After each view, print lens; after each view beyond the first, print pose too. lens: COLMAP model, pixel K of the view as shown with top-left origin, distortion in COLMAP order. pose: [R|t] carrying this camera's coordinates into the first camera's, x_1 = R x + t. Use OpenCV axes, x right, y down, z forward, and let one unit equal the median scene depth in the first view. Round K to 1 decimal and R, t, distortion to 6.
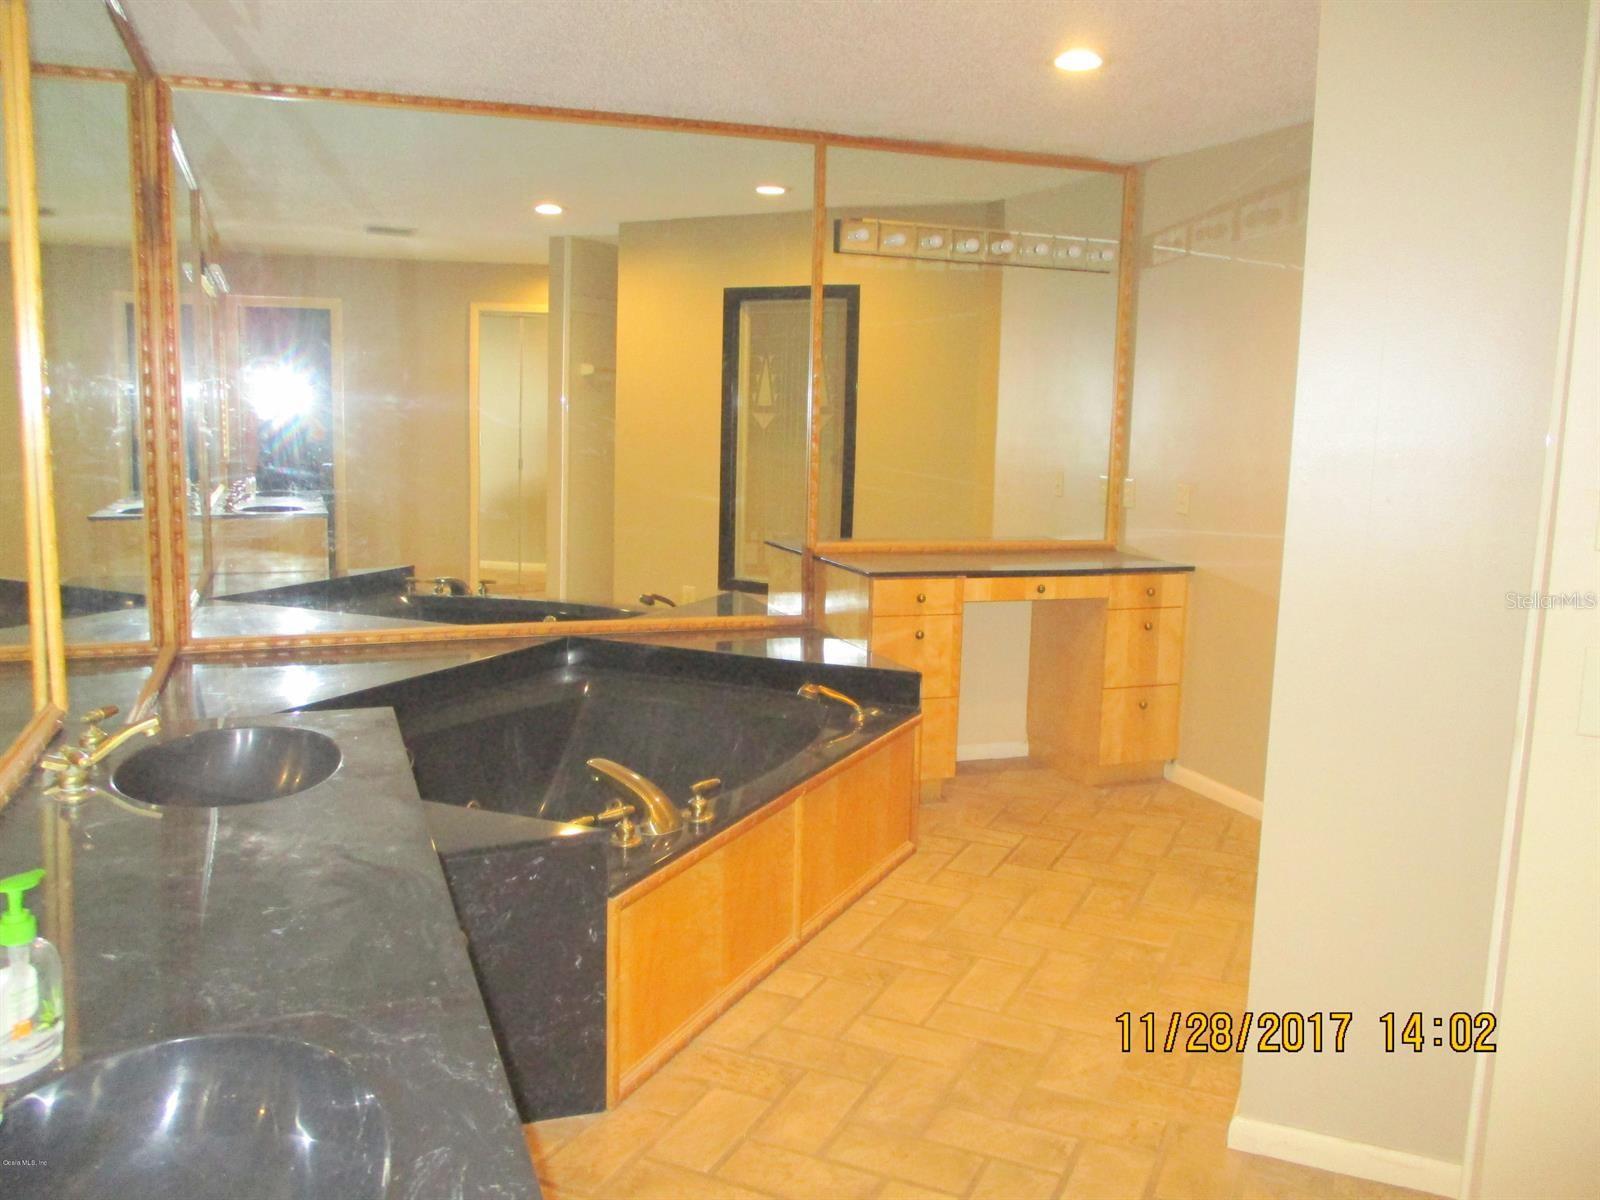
lens RADIAL K [[1359.5, 0, 800.0], [0, 1359.5, 600.0], [0, 0, 1]] dist [-0.013875, -0.018172]
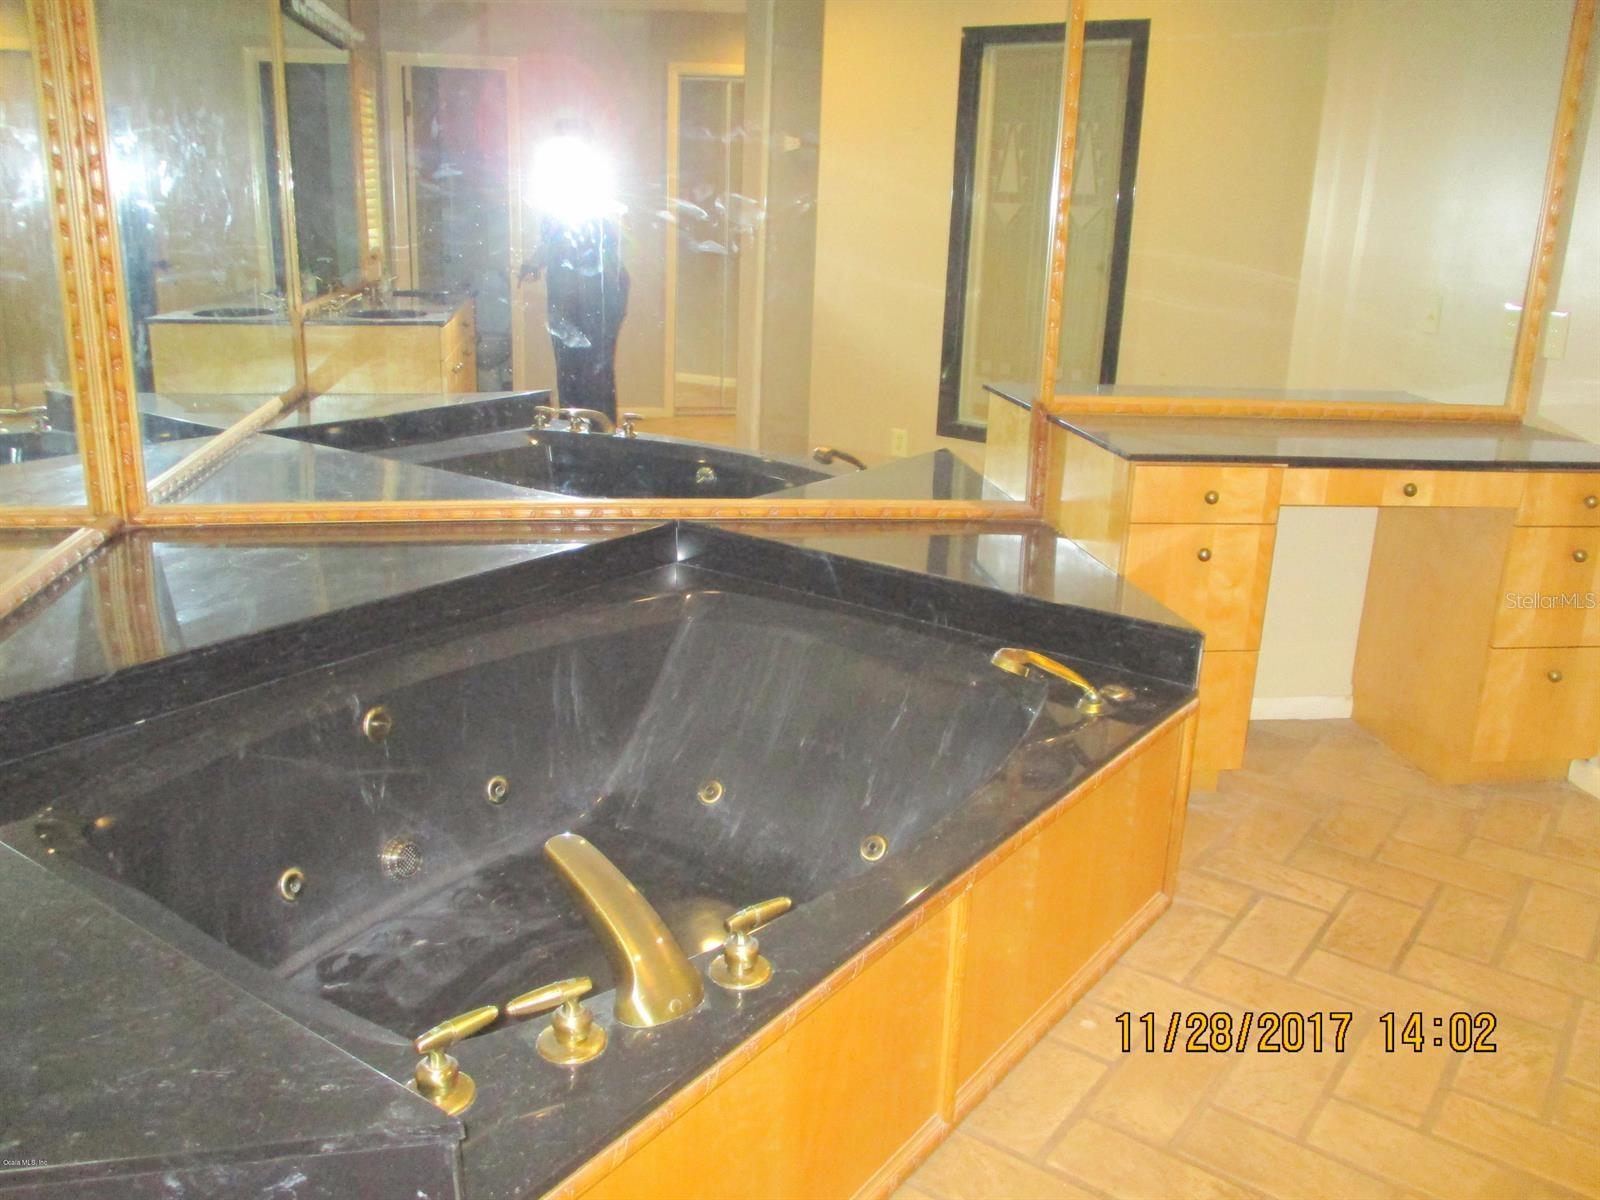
lens RADIAL K [[1359.5, 0, 800.0], [0, 1359.5, 600.0], [0, 0, 1]] dist [-0.013875, -0.018172]
pose [[0.980324, 0.068944, -0.184964, 0.021141], [-0.042302, 0.988630, 0.144297, -0.036413], [0.192809, -0.133634, 0.972094, 0.335953]]
